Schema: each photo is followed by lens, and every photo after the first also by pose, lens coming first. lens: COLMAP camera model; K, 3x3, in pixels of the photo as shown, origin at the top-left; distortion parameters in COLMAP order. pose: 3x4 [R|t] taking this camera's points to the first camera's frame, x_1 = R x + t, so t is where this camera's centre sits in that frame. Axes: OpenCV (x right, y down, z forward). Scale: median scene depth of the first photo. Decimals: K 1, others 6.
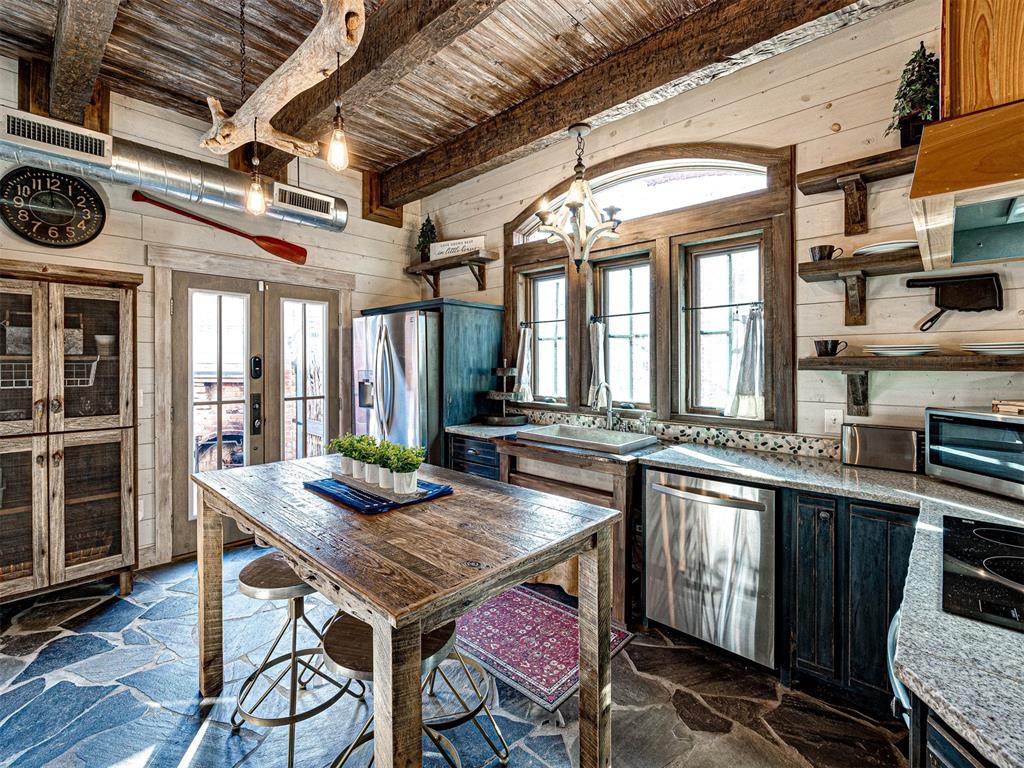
lens RADIAL K [[469.8, 0, 516.5], [0, 469.8, 365.8], [0, 0, 1]] dist [-0.002613, -0.000318]
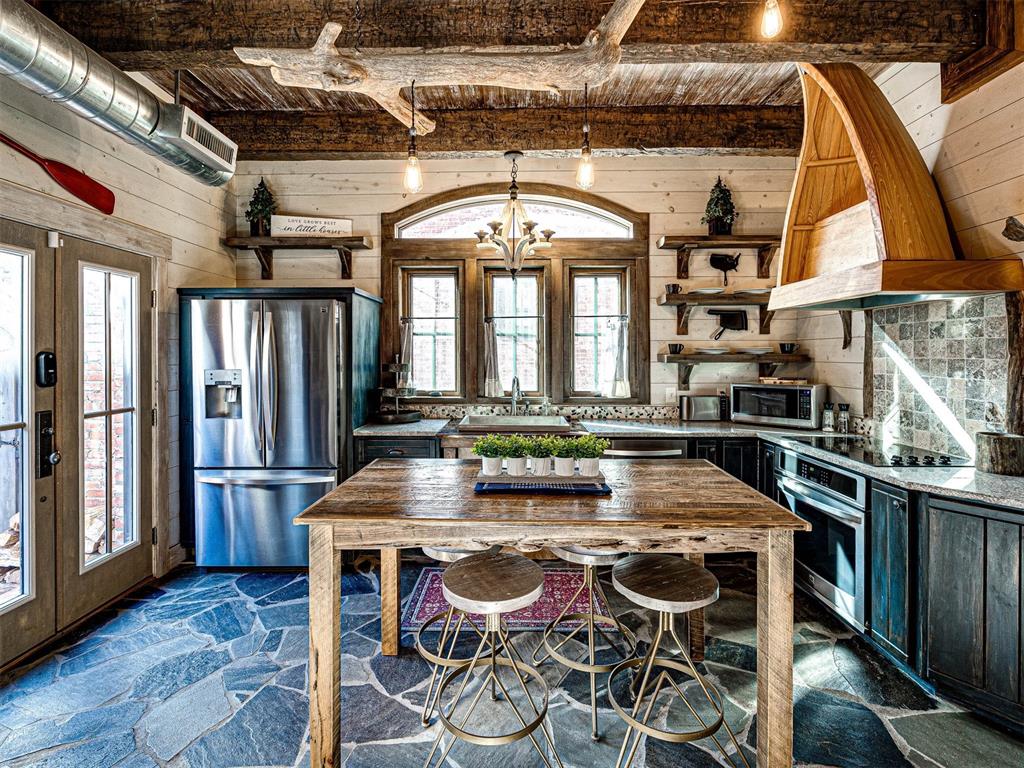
lens RADIAL K [[469.9, 0, 510.8], [0, 469.9, 354.9], [0, 0, 1]] dist [-0.003873, -0.000327]
pose [[0.742574, -0.002510, 0.669759, -0.544076], [0.005286, 0.999984, -0.002114, -0.011094], [-0.669743, 0.005110, 0.742575, 0.129850]]
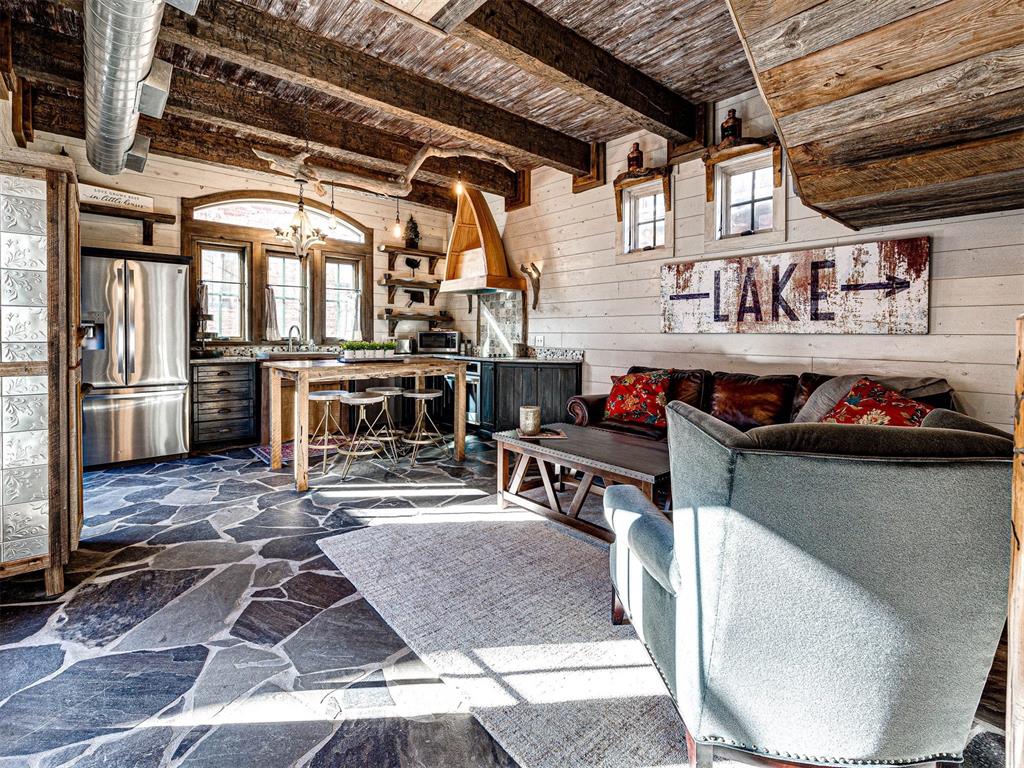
lens RADIAL K [[475.9, 0, 489.8], [0, 475.9, 341.0], [0, 0, 1]] dist [-0.002926, -0.000684]
pose [[0.128428, -0.013294, 0.991630, -1.334788], [-0.002140, 0.999904, 0.013682, 0.062969], [-0.991717, -0.003879, 0.128387, 0.044895]]
